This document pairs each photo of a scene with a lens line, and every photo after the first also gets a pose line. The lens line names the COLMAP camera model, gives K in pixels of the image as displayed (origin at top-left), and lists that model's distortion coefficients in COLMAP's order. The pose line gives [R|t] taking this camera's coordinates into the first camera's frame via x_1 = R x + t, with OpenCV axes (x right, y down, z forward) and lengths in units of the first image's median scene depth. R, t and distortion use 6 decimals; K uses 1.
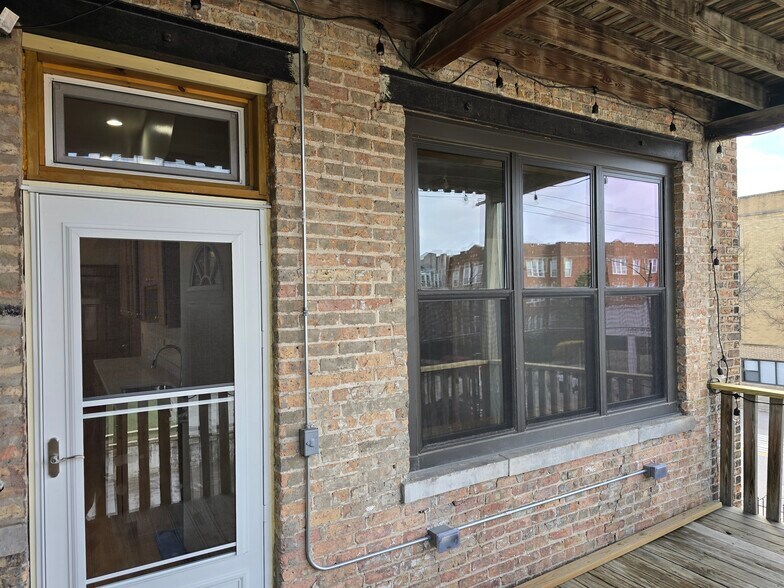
lens RADIAL K [[526.0, 0, 389.8], [0, 526.0, 296.2], [0, 0, 1]] dist [0.052671, -0.013160]
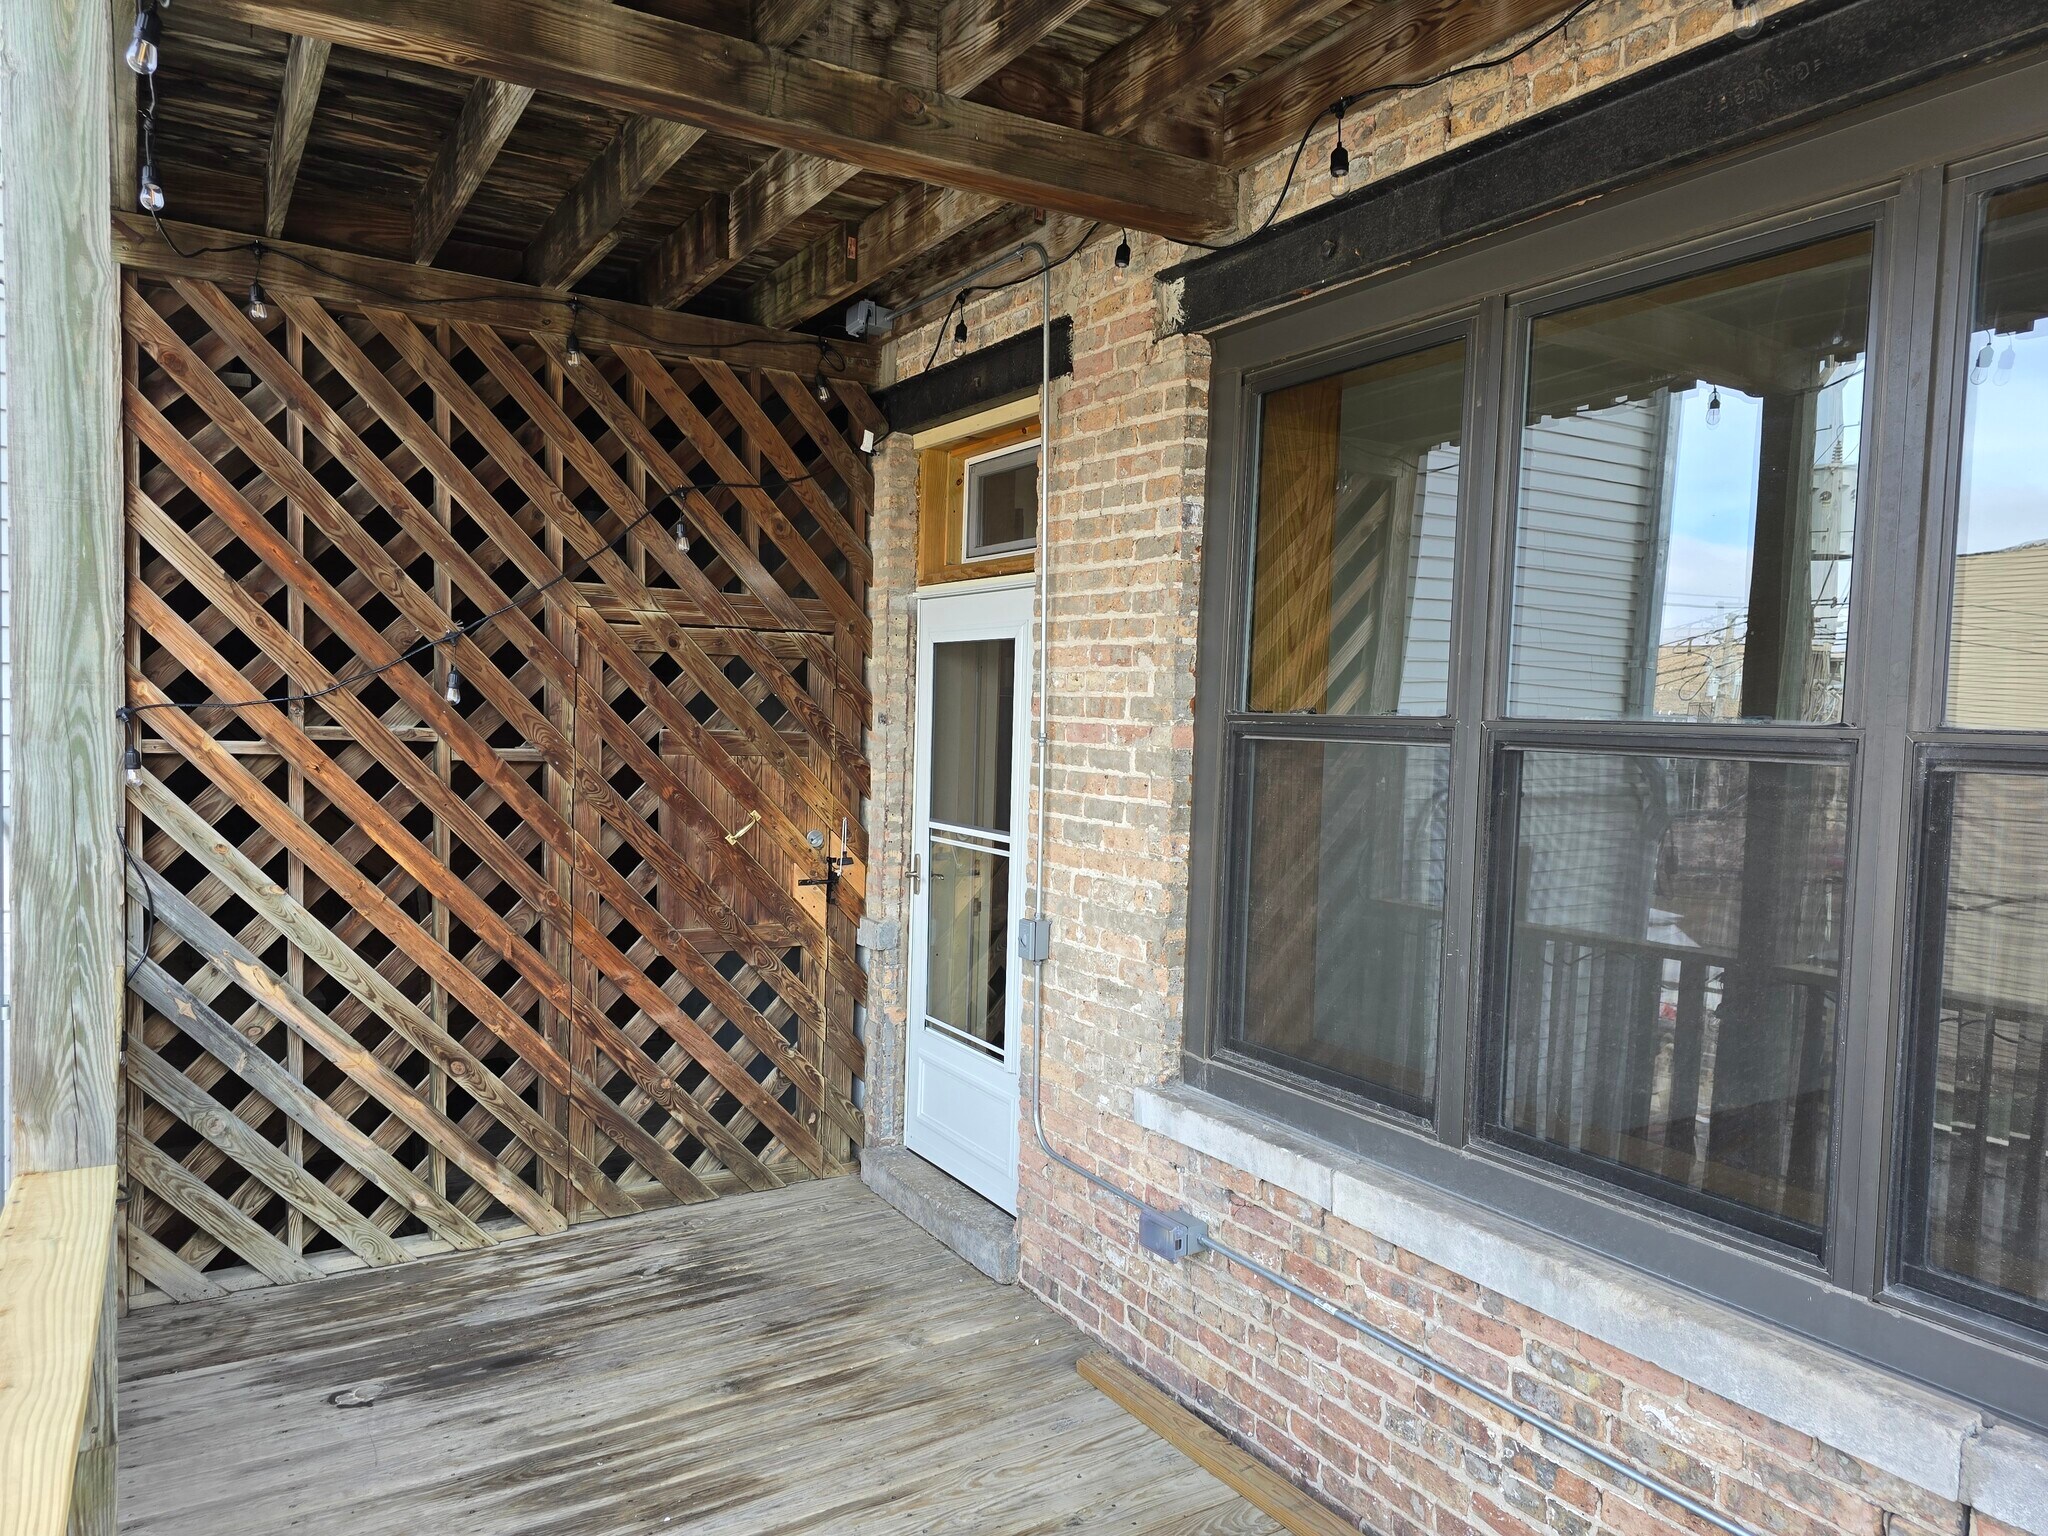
lens RADIAL K [[1374.1, 0, 1013.3], [0, 1374.1, 774.1], [0, 0, 1]] dist [0.052671, -0.013160]
pose [[-0.007411, 0.066104, -0.997785, 1.372609], [-0.029294, 0.997370, 0.066294, -0.034654], [0.999543, 0.029720, -0.005455, 0.891875]]
